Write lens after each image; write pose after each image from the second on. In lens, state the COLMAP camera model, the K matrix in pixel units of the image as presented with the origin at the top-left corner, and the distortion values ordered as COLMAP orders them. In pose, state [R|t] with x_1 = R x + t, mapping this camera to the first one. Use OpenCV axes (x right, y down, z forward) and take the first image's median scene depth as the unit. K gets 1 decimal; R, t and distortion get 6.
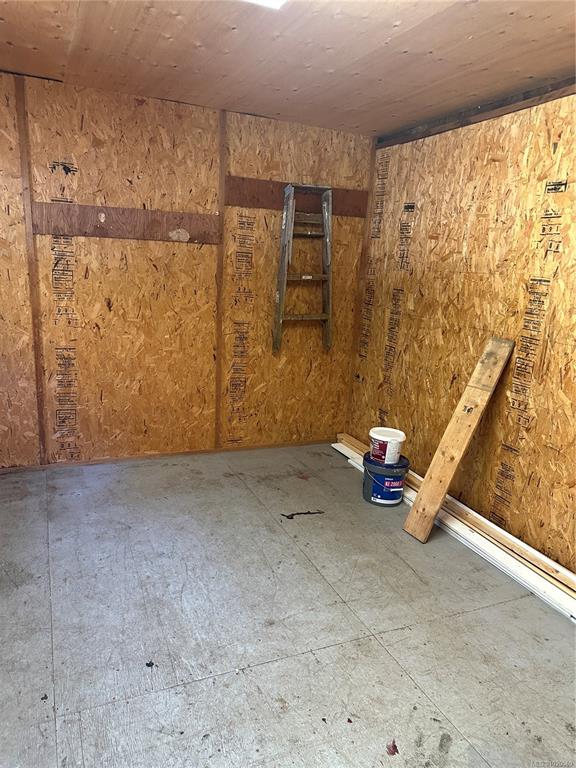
lens RADIAL K [[547.7, 0, 287.5], [0, 547.7, 385.1], [0, 0, 1]] dist [0.054375, -0.072664]
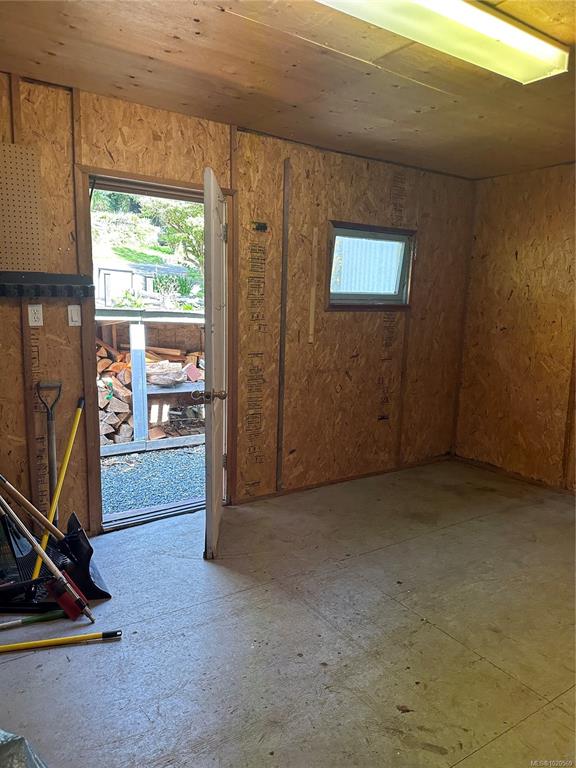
lens RADIAL K [[547.7, 0, 281.9], [0, 547.7, 394.0], [0, 0, 1]] dist [0.054375, -0.072664]
pose [[0.173505, 0.123389, -0.977073, 0.576045], [-0.240248, 0.967450, 0.079512, 0.005040], [0.955080, 0.220944, 0.197501, 0.198597]]
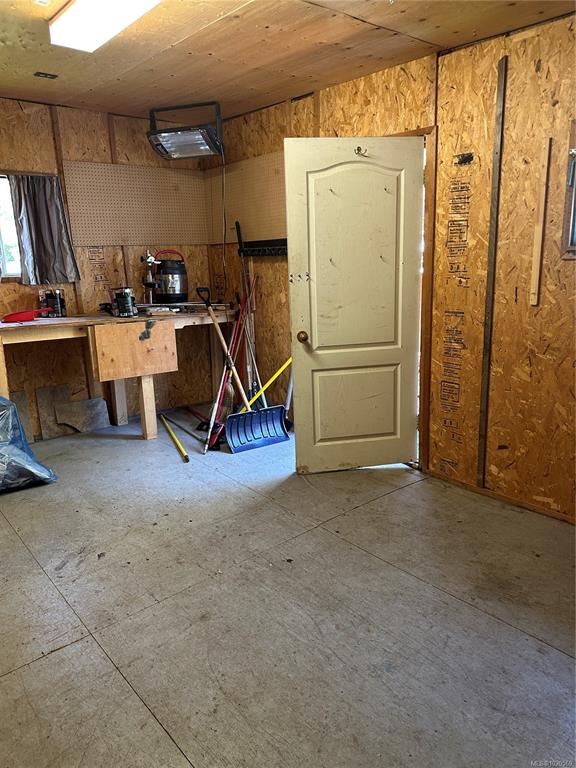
lens RADIAL K [[547.7, 0, 278.2], [0, 547.7, 388.8], [0, 0, 1]] dist [0.054375, -0.072664]
pose [[-0.961313, 0.025784, -0.274249, 0.063008], [-0.098239, 0.898049, 0.428786, -0.220559], [0.257345, 0.439139, -0.860773, 1.101116]]
